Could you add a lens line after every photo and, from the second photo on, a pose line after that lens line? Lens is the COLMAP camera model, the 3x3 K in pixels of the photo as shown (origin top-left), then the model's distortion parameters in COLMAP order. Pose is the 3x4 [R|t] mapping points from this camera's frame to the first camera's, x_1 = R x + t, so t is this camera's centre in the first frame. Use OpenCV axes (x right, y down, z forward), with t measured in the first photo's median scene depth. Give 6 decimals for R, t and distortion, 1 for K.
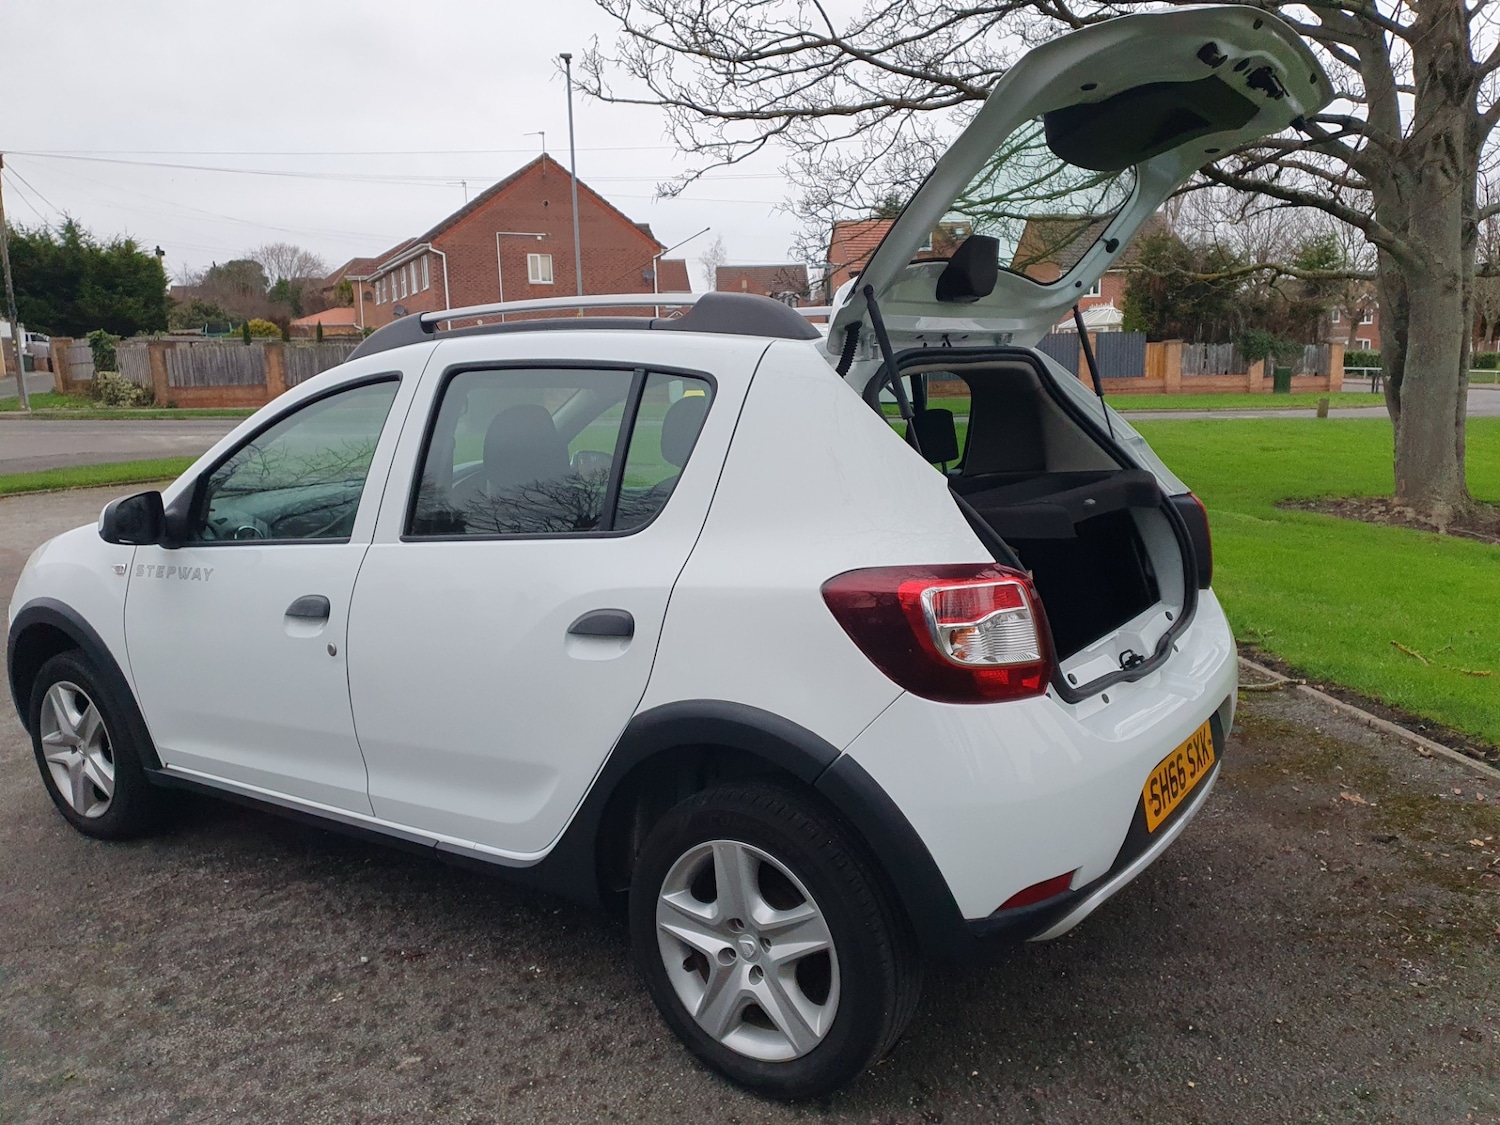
lens RADIAL K [[1149.1, 0, 781.7], [0, 1149.1, 568.1], [0, 0, 1]] dist [0.003314, 0.015330]
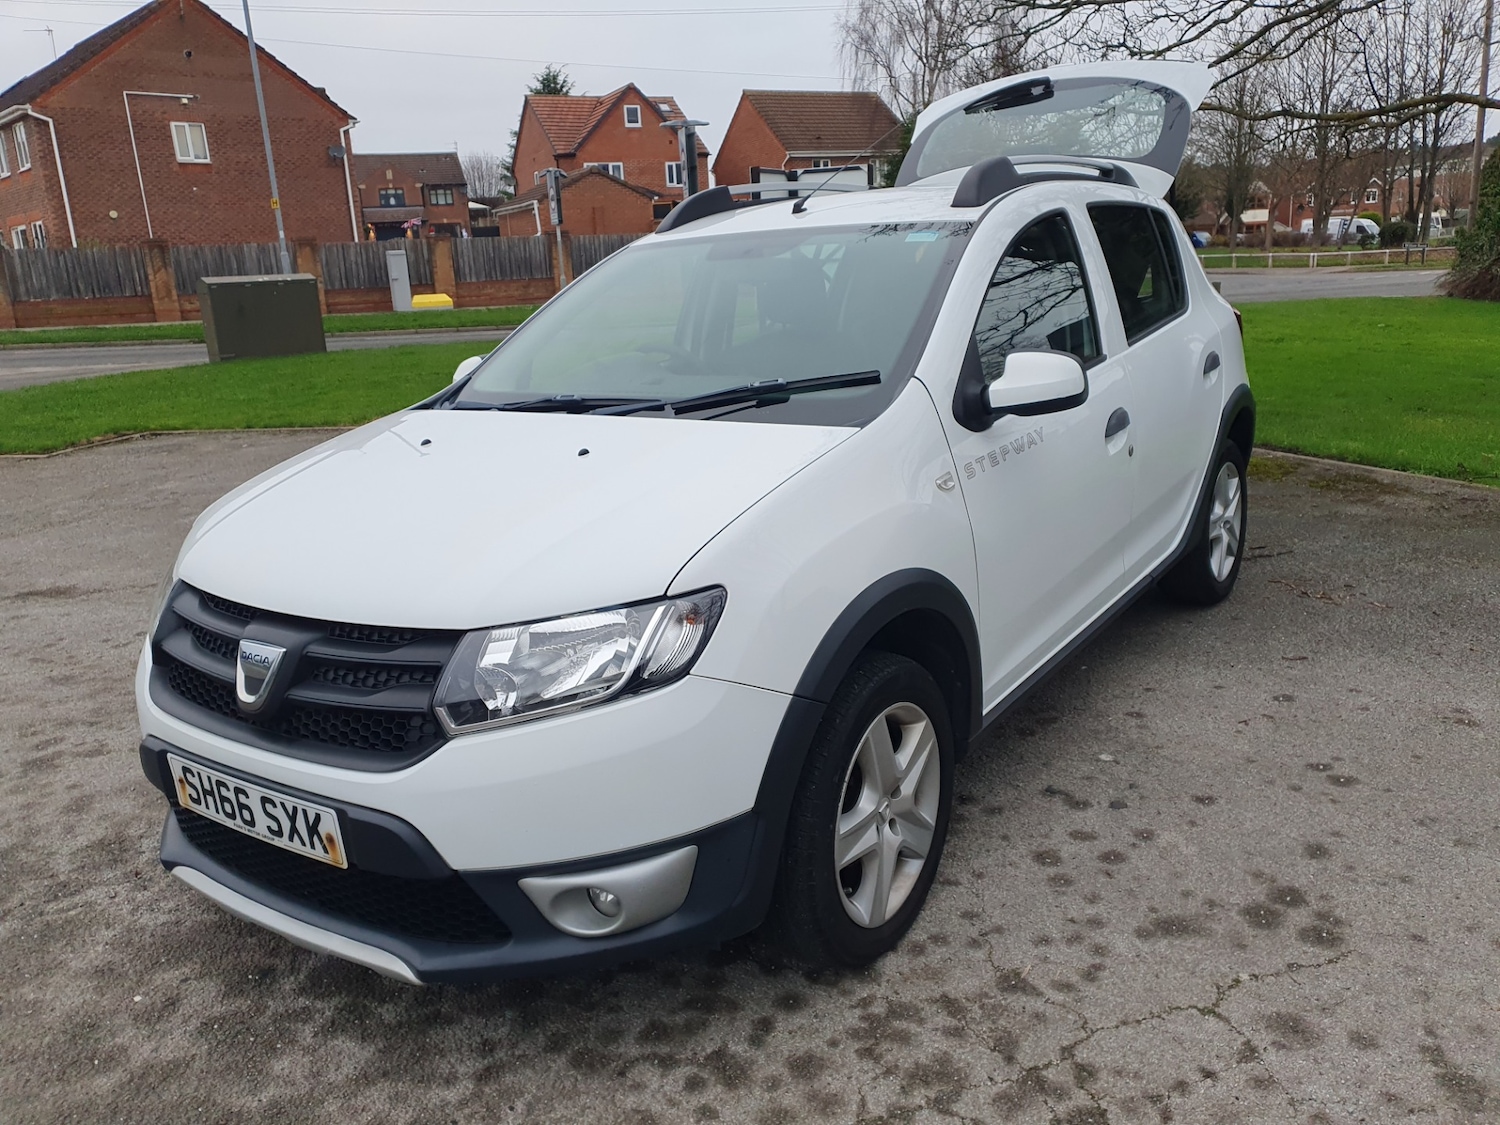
lens RADIAL K [[1153.3, 0, 745.2], [0, 1153.3, 565.3], [0, 0, 1]] dist [0.013411, -0.003784]
pose [[0.040451, -0.236586, 0.970768, -1.547133], [0.229732, 0.947737, 0.221401, -0.163316], [-0.972413, 0.214061, 0.092688, 1.289019]]
